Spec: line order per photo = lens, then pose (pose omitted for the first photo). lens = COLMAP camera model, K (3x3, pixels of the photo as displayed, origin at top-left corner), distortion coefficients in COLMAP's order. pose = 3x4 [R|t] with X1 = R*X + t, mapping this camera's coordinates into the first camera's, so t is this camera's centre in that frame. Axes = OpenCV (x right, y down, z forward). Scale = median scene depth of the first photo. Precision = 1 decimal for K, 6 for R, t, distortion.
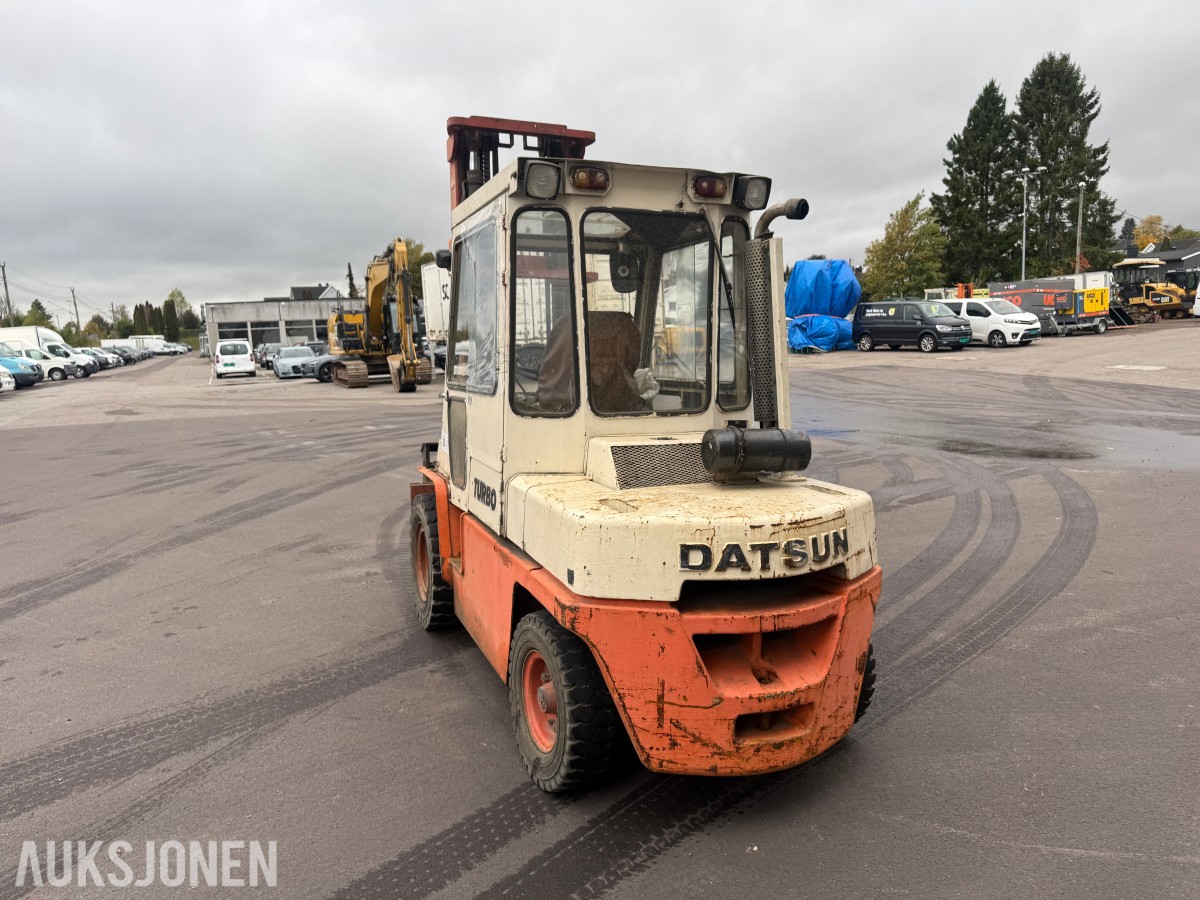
lens RADIAL K [[848.5, 0, 600.0], [0, 848.5, 450.0], [0, 0, 1]] dist [0.088820, -0.127403]
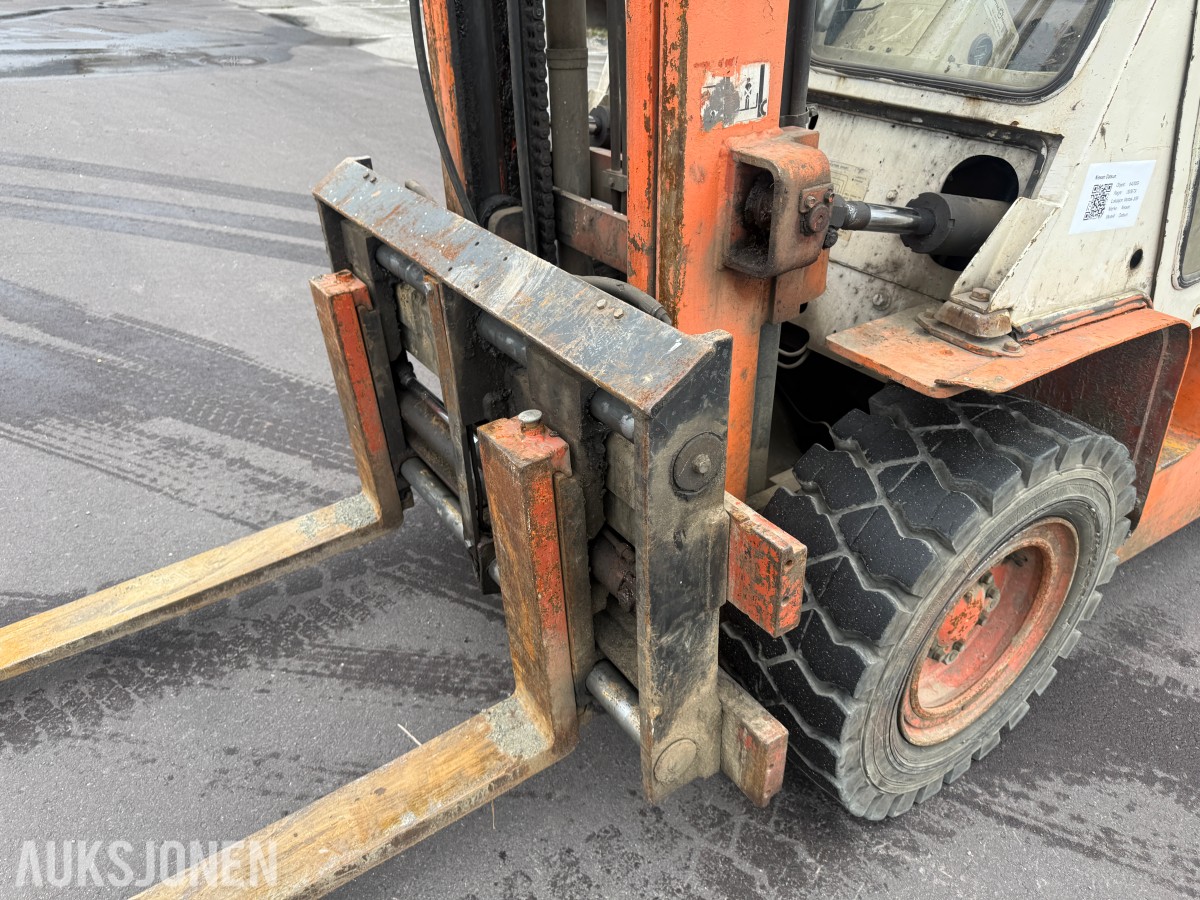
lens RADIAL K [[865.8, 0, 595.9], [0, 865.8, 448.8], [0, 0, 1]] dist [0.001706, -0.003329]
pose [[-0.211850, -0.494415, 0.843015, -0.506980], [0.088448, 0.849354, 0.520360, -0.119566], [-0.973292, 0.184801, -0.136206, 1.466526]]
